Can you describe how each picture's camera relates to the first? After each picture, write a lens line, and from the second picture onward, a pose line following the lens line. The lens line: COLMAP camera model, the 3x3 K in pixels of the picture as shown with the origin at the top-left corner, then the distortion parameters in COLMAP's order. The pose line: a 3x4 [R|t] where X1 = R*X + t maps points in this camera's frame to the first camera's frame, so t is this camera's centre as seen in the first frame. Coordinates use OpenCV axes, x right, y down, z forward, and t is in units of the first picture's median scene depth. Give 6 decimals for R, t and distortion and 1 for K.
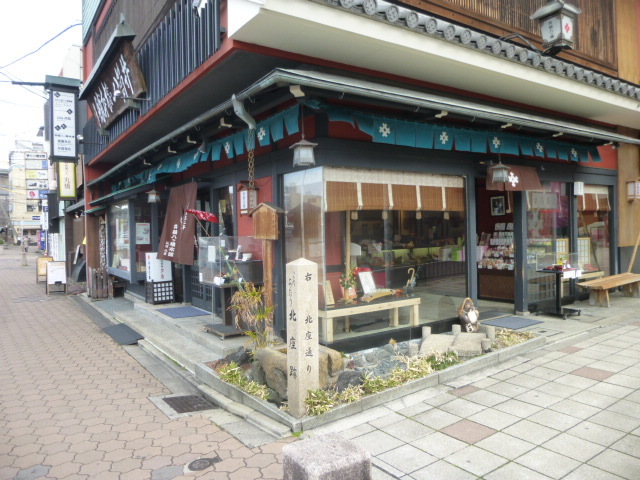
lens RADIAL K [[484.6, 0, 318.8], [0, 484.6, 251.5], [0, 0, 1]] dist [-0.038152, 0.005024]
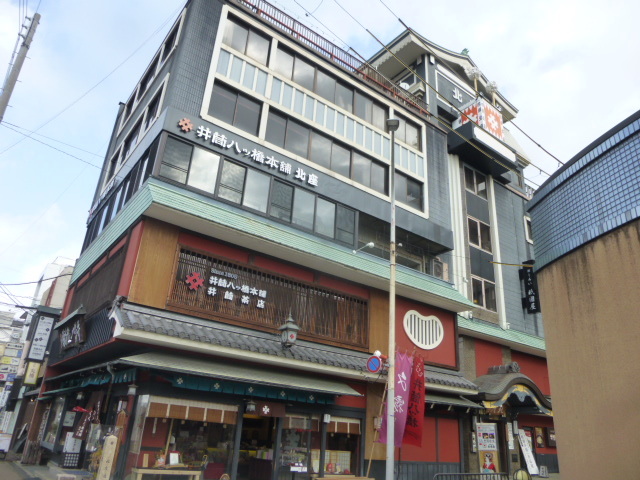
lens RADIAL K [[484.6, 0, 318.8], [0, 484.6, 251.5], [0, 0, 1]] dist [-0.038152, 0.005024]
pose [[0.993986, 0.107848, 0.019005, 0.335635], [-0.090952, 0.909672, -0.405246, 0.021588], [-0.060993, 0.401080, 0.914010, -0.649074]]
